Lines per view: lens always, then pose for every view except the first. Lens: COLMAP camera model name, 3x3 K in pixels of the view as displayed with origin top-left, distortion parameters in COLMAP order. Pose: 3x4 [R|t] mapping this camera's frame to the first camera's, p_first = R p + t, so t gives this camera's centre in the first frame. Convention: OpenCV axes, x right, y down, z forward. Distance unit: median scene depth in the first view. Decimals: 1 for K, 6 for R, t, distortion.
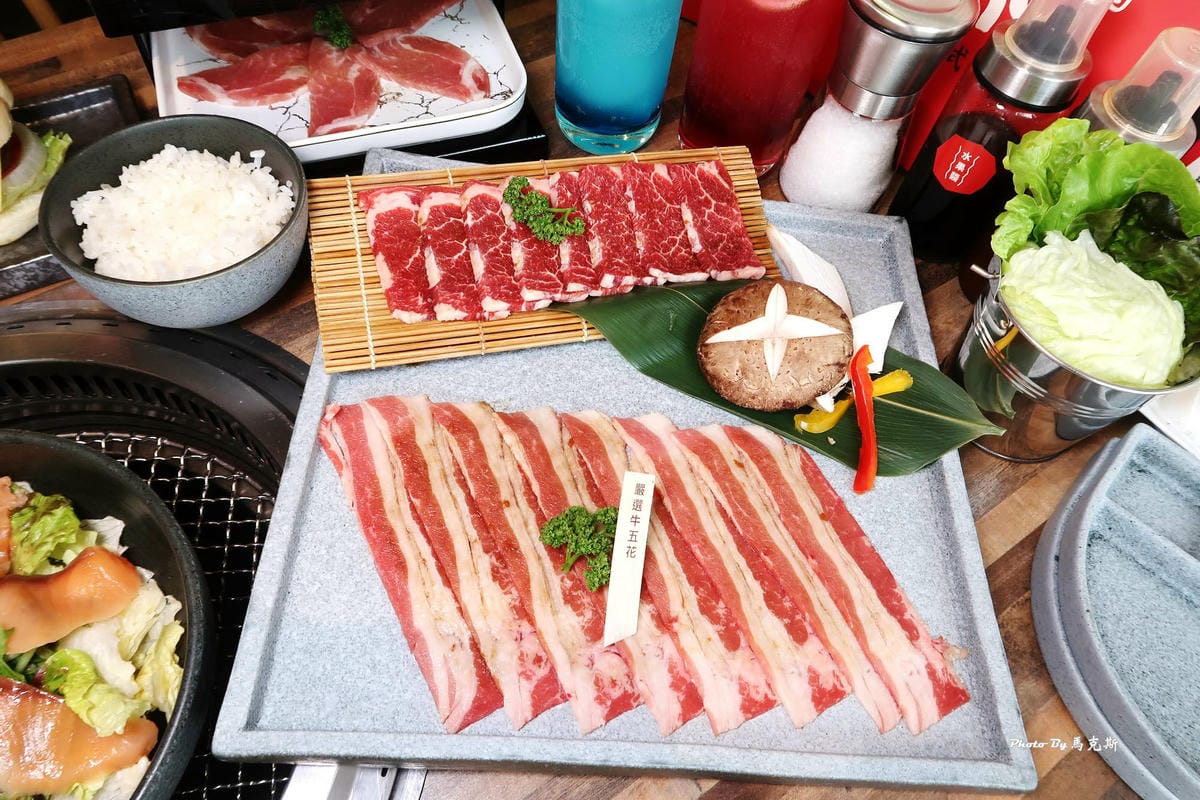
lens RADIAL K [[816.1, 0, 596.7], [0, 816.1, 379.0], [0, 0, 1]] dist [-0.027097, 0.007989]
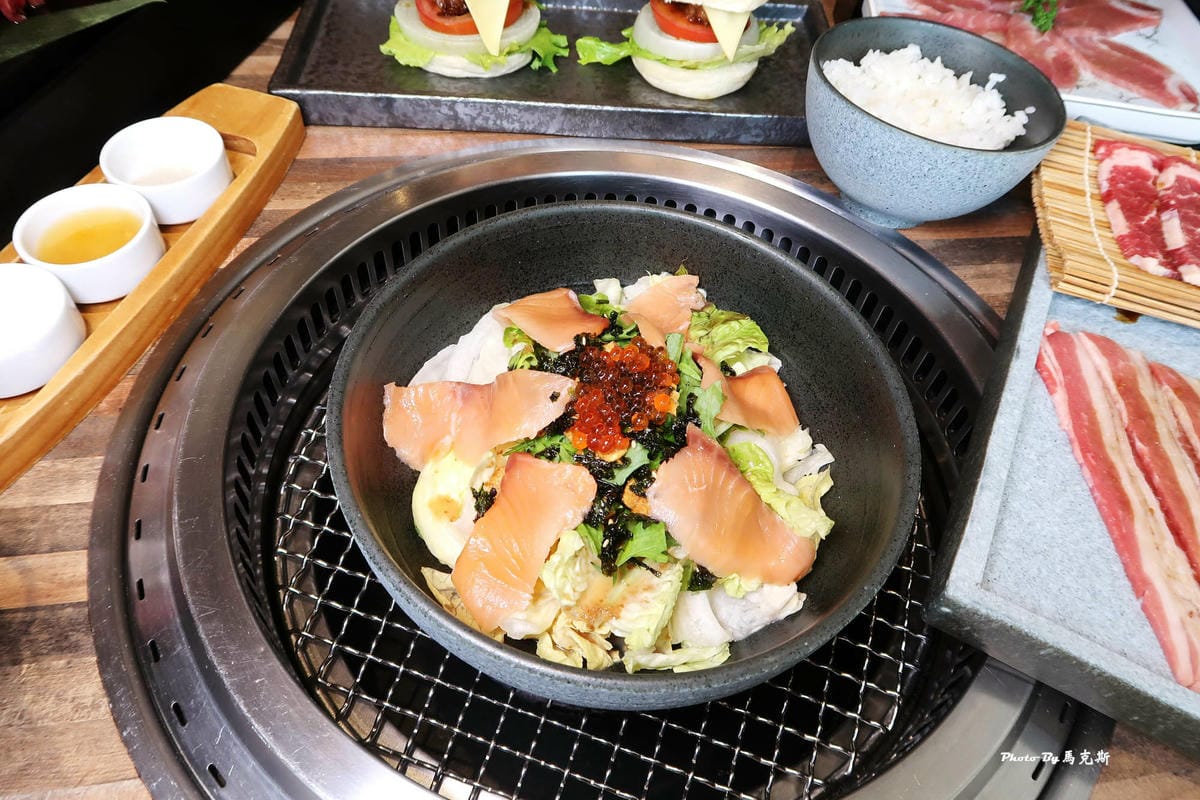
lens RADIAL K [[816.1, 0, 596.7], [0, 816.1, 379.0], [0, 0, 1]] dist [-0.027097, 0.007989]
pose [[0.892128, 0.346912, -0.289414, -0.487057], [-0.383791, 0.919916, -0.080372, 0.353396], [0.238354, 0.182777, 0.953824, 0.025578]]
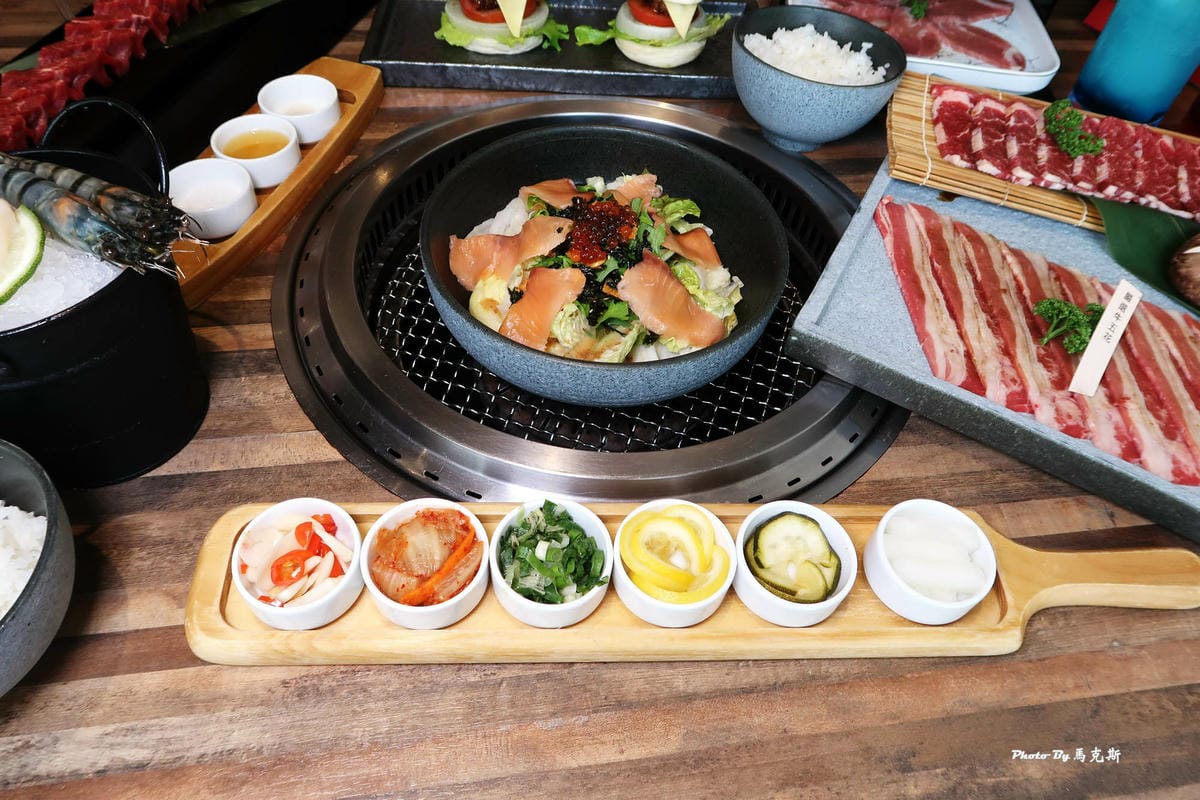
lens RADIAL K [[816.1, 0, 596.7], [0, 816.1, 379.0], [0, 0, 1]] dist [-0.027097, 0.007989]
pose [[0.891512, 0.330943, -0.309327, -0.233288], [-0.378063, 0.919737, -0.105606, 0.638173], [0.249550, 0.211094, 0.945074, -0.351369]]
